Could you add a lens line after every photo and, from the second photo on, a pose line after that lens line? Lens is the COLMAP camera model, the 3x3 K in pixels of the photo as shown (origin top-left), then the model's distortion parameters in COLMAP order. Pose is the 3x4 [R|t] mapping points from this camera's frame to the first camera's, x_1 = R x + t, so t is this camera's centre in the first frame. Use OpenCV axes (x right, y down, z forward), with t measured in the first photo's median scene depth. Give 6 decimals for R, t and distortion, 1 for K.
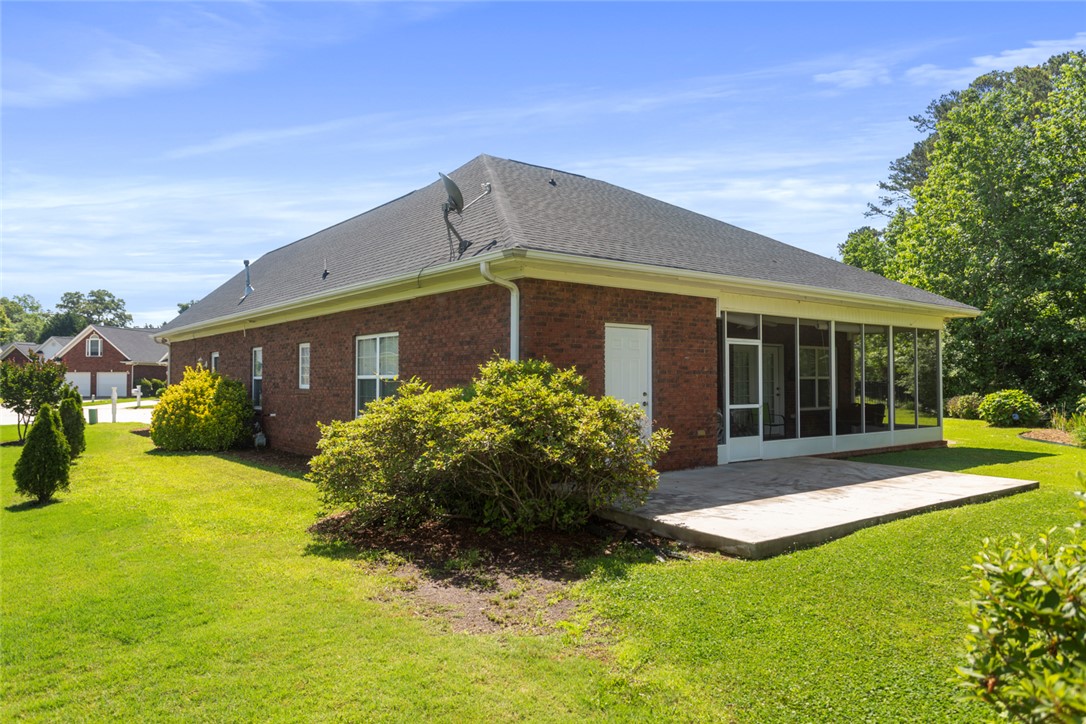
lens RADIAL K [[745.7, 0, 543.0], [0, 745.7, 362.0], [0, 0, 1]] dist [0.000309, -0.000289]
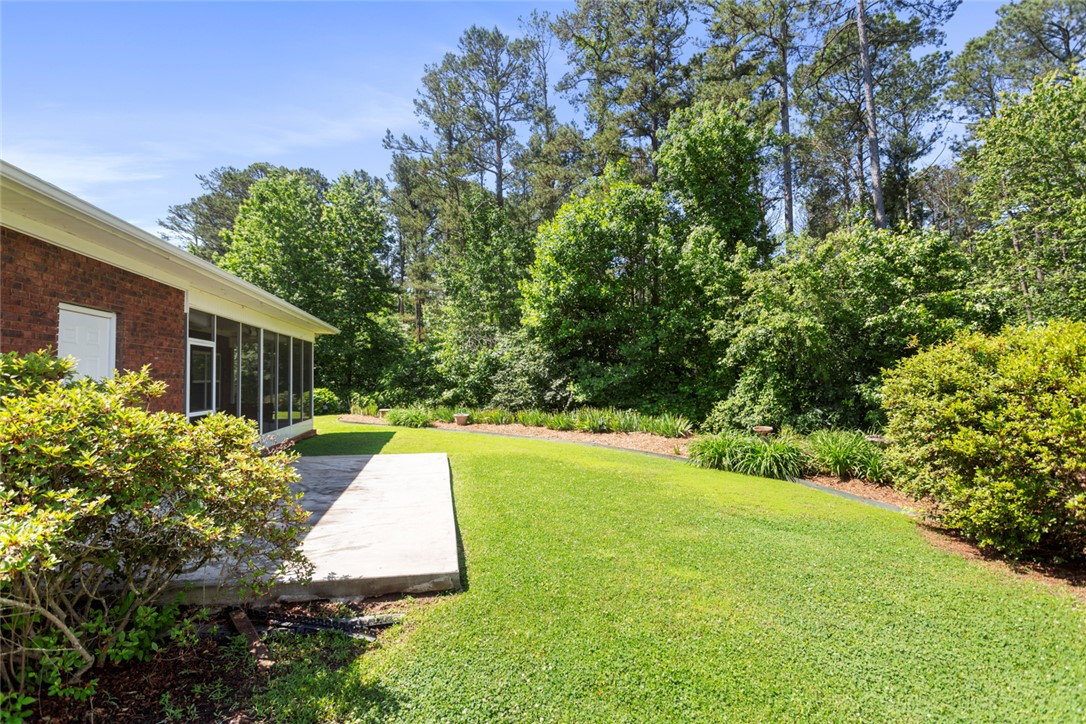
lens RADIAL K [[517.8, 0, 543.0], [0, 517.8, 362.0], [0, 0, 1]] dist [-0.001073, -0.000002]
pose [[0.442059, 0.021976, 0.896717, -0.120935], [-0.009564, 0.999758, -0.019787, 0.005277], [-0.896935, 0.000171, 0.442162, 0.352158]]
